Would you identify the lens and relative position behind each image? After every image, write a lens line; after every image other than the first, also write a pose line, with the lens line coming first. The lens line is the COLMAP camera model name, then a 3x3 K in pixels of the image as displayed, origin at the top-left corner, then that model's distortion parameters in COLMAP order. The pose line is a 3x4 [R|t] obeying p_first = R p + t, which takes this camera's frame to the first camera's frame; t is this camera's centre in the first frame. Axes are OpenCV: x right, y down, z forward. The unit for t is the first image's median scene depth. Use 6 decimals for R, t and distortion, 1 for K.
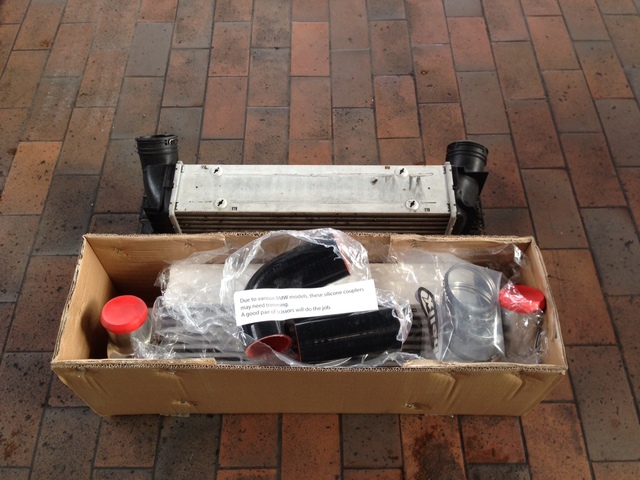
lens RADIAL K [[577.1, 0, 320.0], [0, 577.1, 240.0], [0, 0, 1]] dist [0.146439, -0.244065]
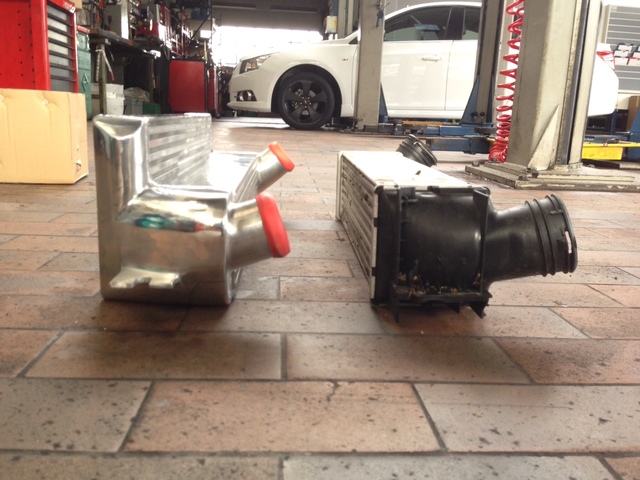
lens RADIAL K [[577.1, 0, 320.0], [0, 577.1, 240.0], [0, 0, 1]] dist [0.146439, -0.244065]
pose [[0.059701, 0.224601, -0.972620, 0.807569], [-0.867831, 0.493148, 0.060611, -0.002586], [0.493259, 0.840452, 0.224357, 0.870515]]
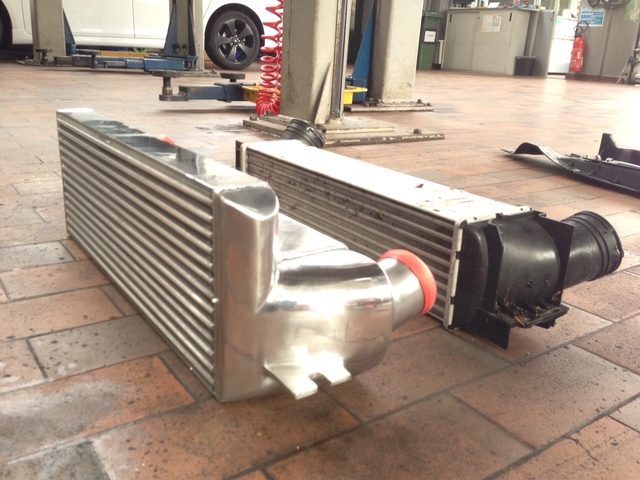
lens RADIAL K [[577.1, 0, 320.0], [0, 577.1, 240.0], [0, 0, 1]] dist [0.146439, -0.244065]
pose [[0.572159, 0.291864, -0.766453, 0.612276], [-0.724949, 0.616987, -0.306228, 0.258123], [0.383514, 0.730850, 0.564601, 0.603035]]
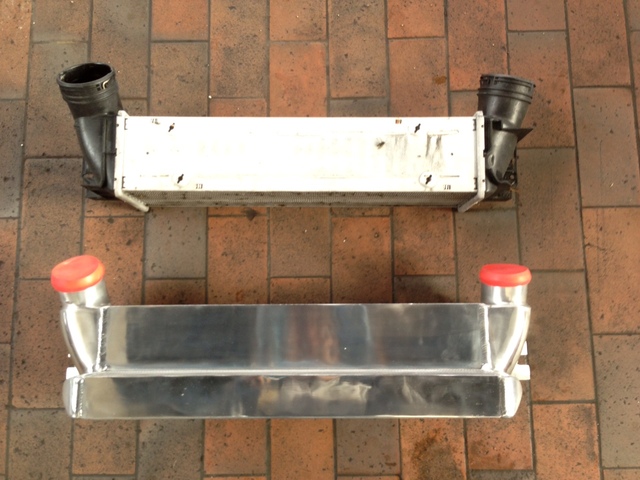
lens RADIAL K [[577.1, 0, 320.0], [0, 577.1, 240.0], [0, 0, 1]] dist [0.146439, -0.244065]
pose [[0.999959, -0.007435, -0.005249, 0.017955], [0.008909, 0.917486, 0.397668, -0.294922], [0.001859, -0.397698, 0.917514, 0.256863]]
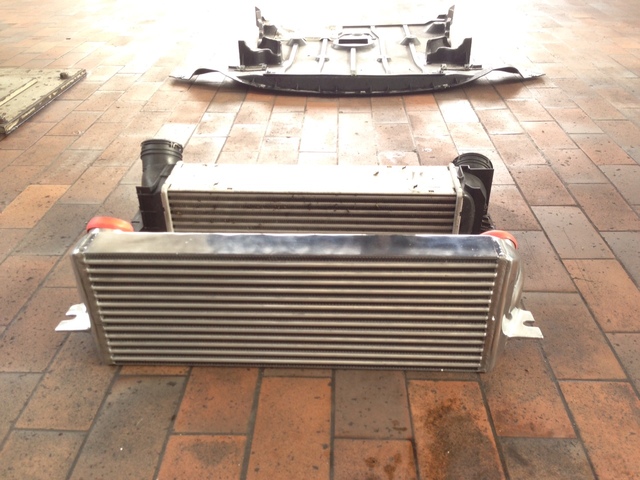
lens RADIAL K [[577.1, 0, 320.0], [0, 577.1, 240.0], [0, 0, 1]] dist [0.146439, -0.244065]
pose [[0.999067, 0.018834, -0.038871, 0.041216], [-0.034387, 0.891391, -0.451928, 0.450455], [0.026137, 0.452843, 0.891207, 0.184800]]
